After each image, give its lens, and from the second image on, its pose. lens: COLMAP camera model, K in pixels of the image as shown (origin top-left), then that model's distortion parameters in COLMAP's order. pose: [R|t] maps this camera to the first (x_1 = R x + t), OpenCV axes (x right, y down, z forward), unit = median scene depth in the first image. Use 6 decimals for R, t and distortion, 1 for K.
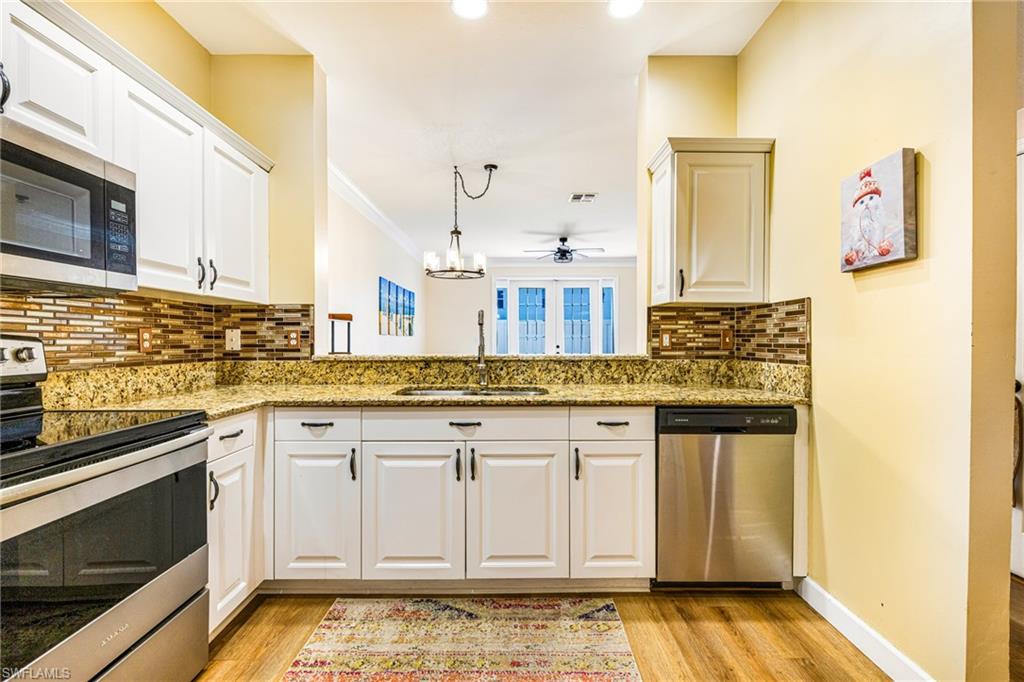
lens RADIAL K [[444.7, 0, 514.5], [0, 444.7, 341.7], [0, 0, 1]] dist [0.000386, 0.000046]
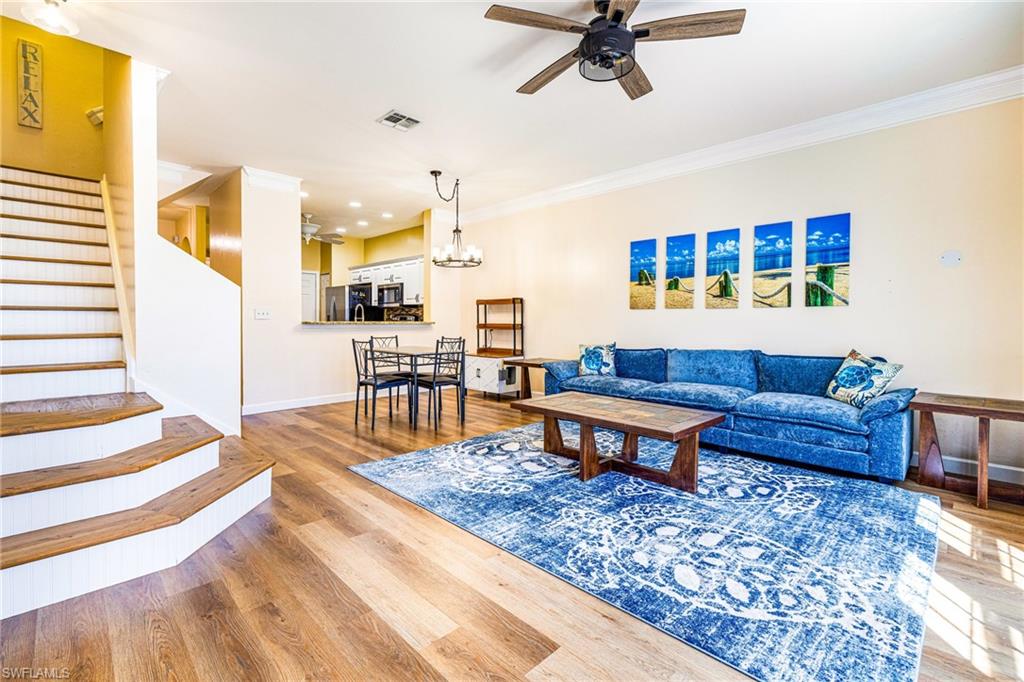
lens RADIAL K [[454.5, 0, 514.0], [0, 454.5, 328.4], [0, 0, 1]] dist [0.000117, -0.000058]
pose [[-0.711279, 0.008106, -0.702863, 1.135076], [-0.009009, 0.999746, 0.020648, 0.009944], [0.702852, 0.021018, -0.711026, 3.445771]]
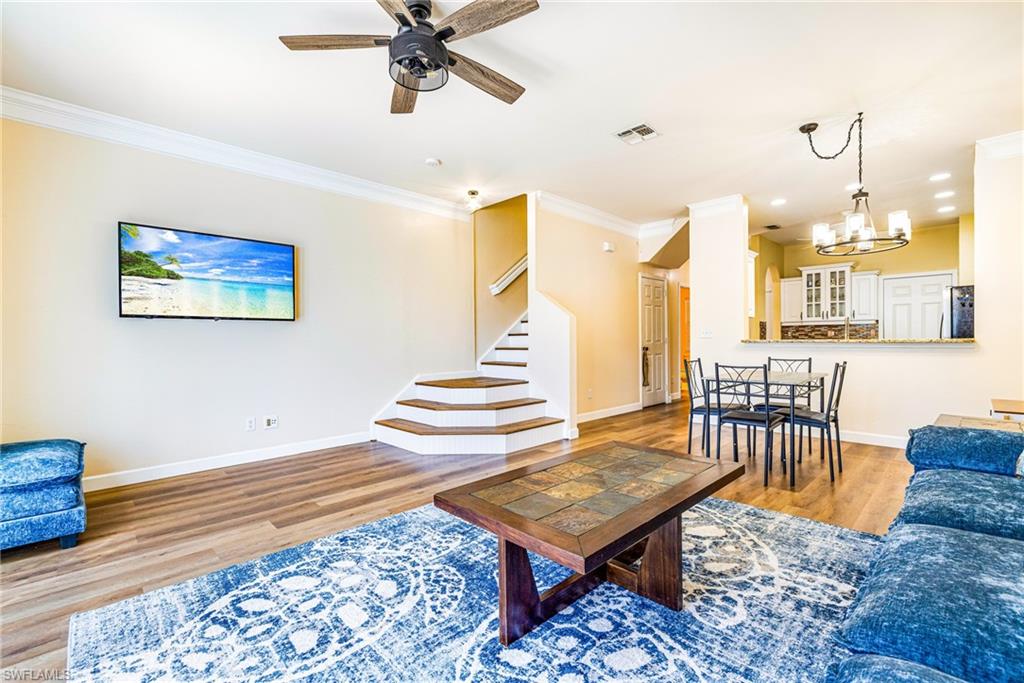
lens RADIAL K [[444.7, 0, 514.5], [0, 444.7, 342.2], [0, 0, 1]] dist [0.000386, 0.000046]
pose [[-0.697025, 0.000111, 0.717047, -0.457779], [0.011103, 0.999882, 0.010639, 0.008492], [-0.716961, 0.015377, -0.696944, 3.385572]]
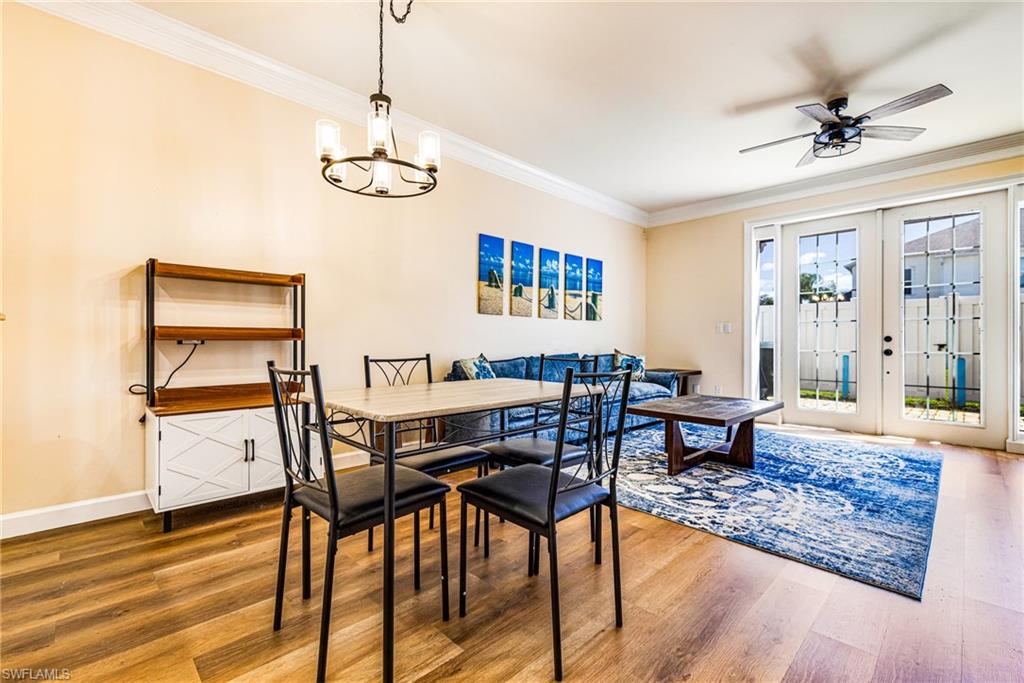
lens RADIAL K [[440.3, 0, 514.4], [0, 440.3, 340.4], [0, 0, 1]] dist [0.001050, 0.000151]
pose [[0.694222, 0.003139, -0.719754, 0.601375], [-0.008957, 0.999951, -0.004279, 0.069344], [0.719705, 0.009417, 0.694216, 1.262785]]
